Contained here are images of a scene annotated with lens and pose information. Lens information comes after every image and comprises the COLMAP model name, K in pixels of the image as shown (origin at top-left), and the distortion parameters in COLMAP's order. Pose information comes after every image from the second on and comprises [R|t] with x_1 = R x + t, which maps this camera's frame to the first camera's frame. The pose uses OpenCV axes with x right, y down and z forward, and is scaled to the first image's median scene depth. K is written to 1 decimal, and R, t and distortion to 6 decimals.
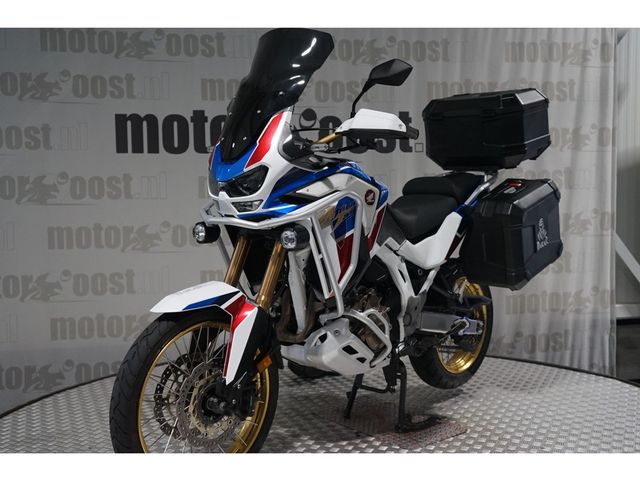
lens RADIAL K [[706.8, 0, 323.4], [0, 706.8, 240.2], [0, 0, 1]] dist [0.018019, 0.000000]
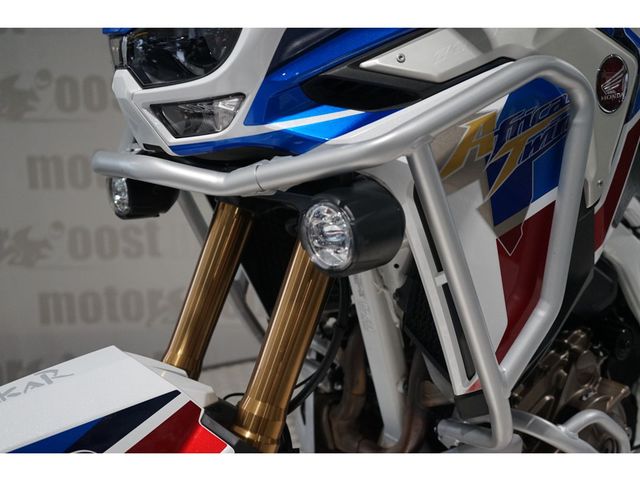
lens RADIAL K [[706.8, 0, 320.6], [0, 706.8, 242.3], [0, 0, 1]] dist [0.018019, 0.000000]
pose [[0.982924, 0.020094, -0.182913, -0.000217], [0.002106, 0.992727, 0.120372, -0.030268], [0.184002, -0.118702, 0.975732, 0.688060]]
